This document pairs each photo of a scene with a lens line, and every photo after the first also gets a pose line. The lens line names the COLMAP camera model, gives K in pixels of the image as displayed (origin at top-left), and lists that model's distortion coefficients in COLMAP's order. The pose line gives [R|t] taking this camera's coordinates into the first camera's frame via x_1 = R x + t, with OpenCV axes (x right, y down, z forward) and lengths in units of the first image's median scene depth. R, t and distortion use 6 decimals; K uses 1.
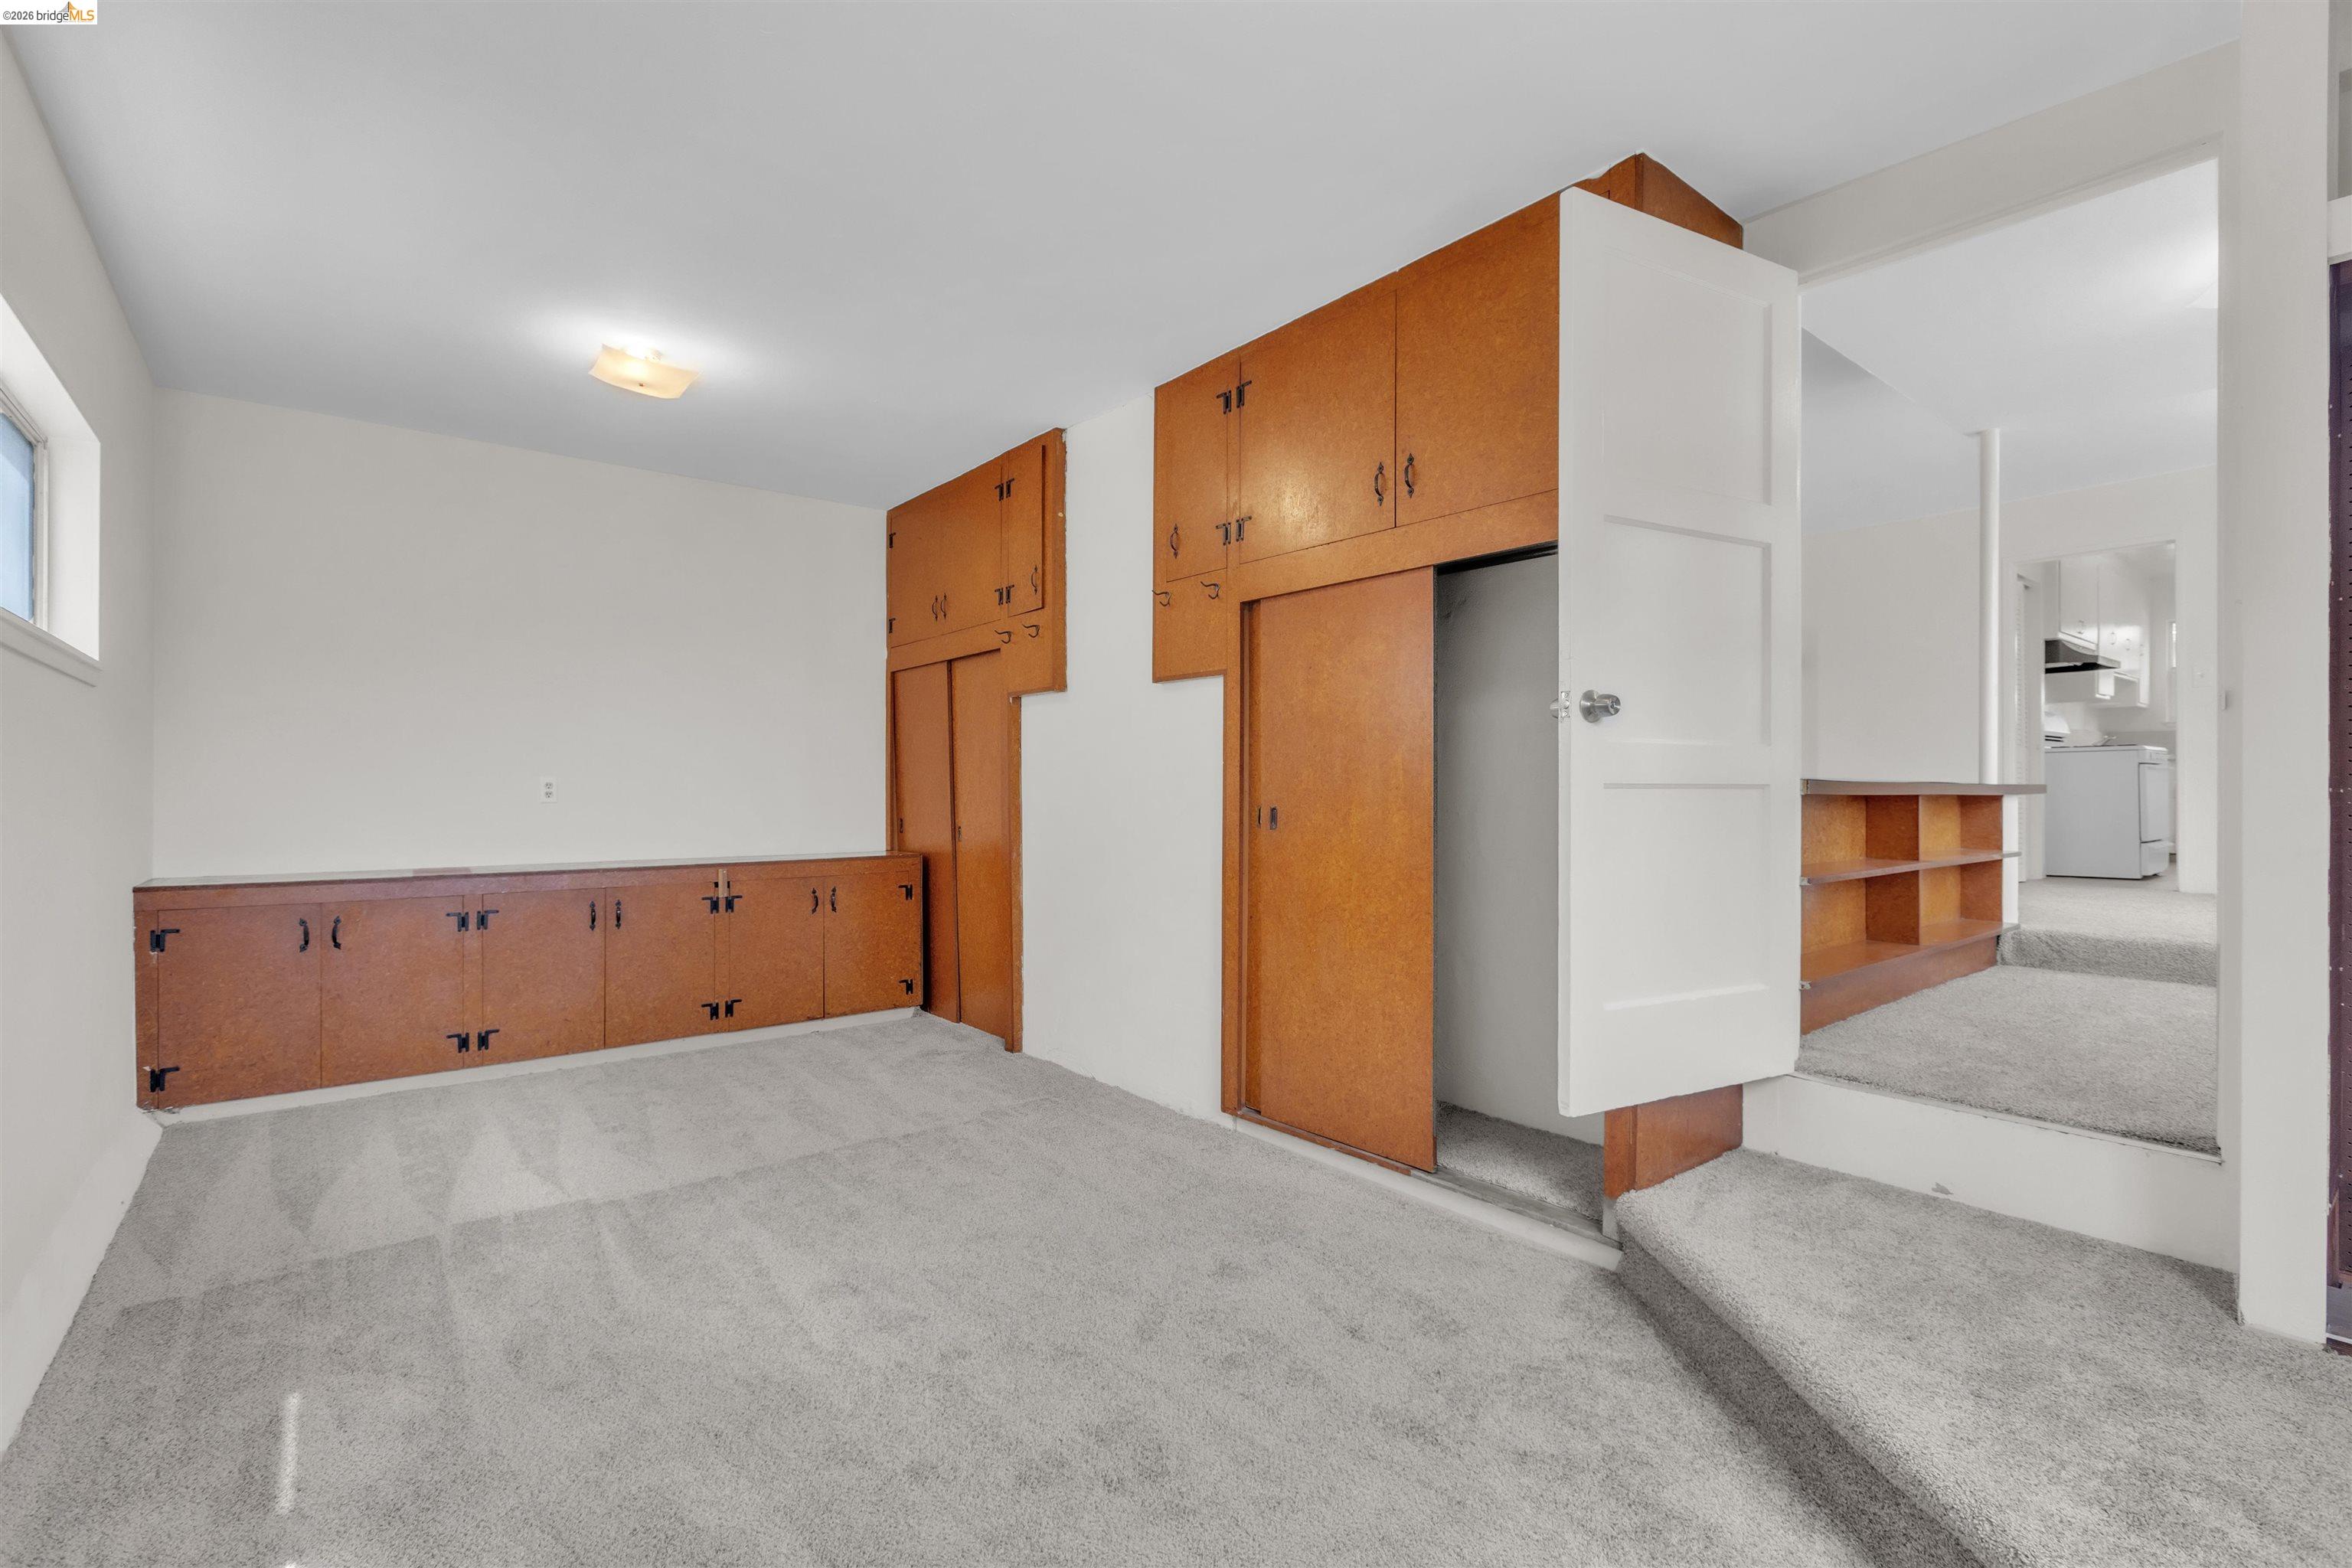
lens RADIAL K [[1087.0, 0, 1178.5], [0, 1087.0, 782.2], [0, 0, 1]] dist [-0.000889, 0.000148]
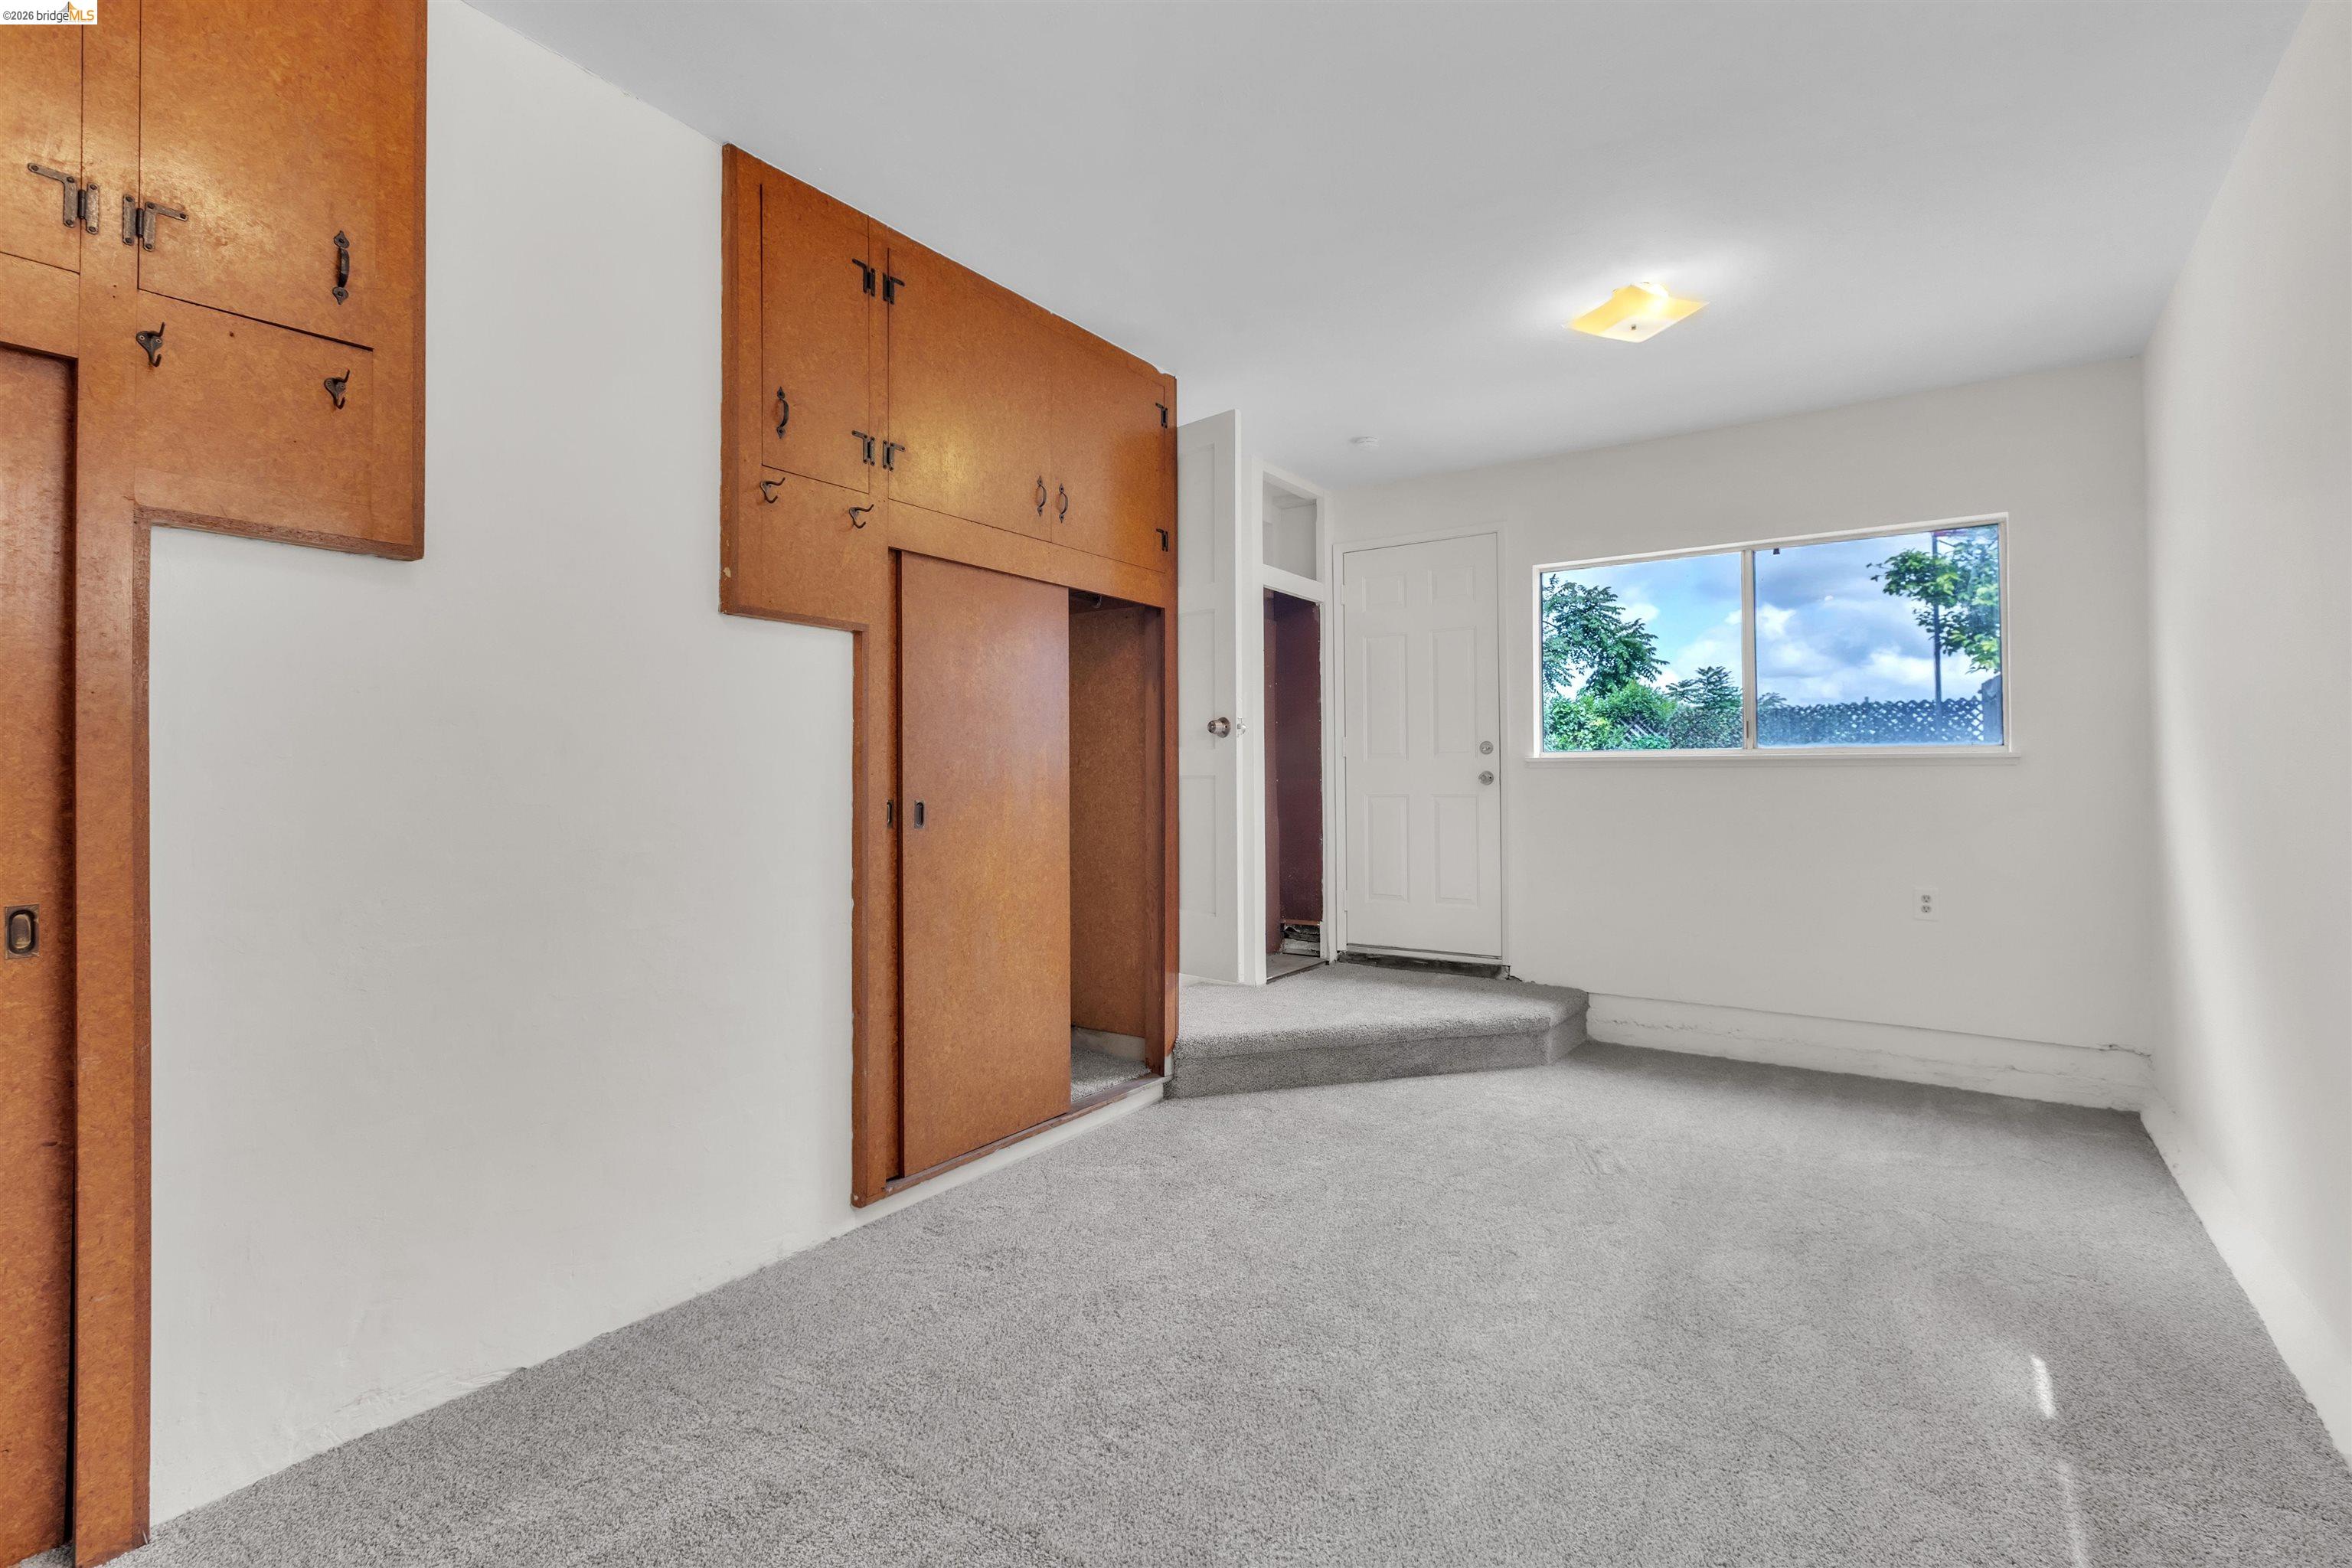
lens RADIAL K [[1087.0, 0, 1179.3], [0, 1087.0, 781.4], [0, 0, 1]] dist [-0.000889, 0.000148]
pose [[-0.288250, 0.008536, 0.957517, -0.798360], [0.007755, 0.999948, -0.006579, 0.014424], [-0.957524, 0.005529, -0.288301, 1.069613]]
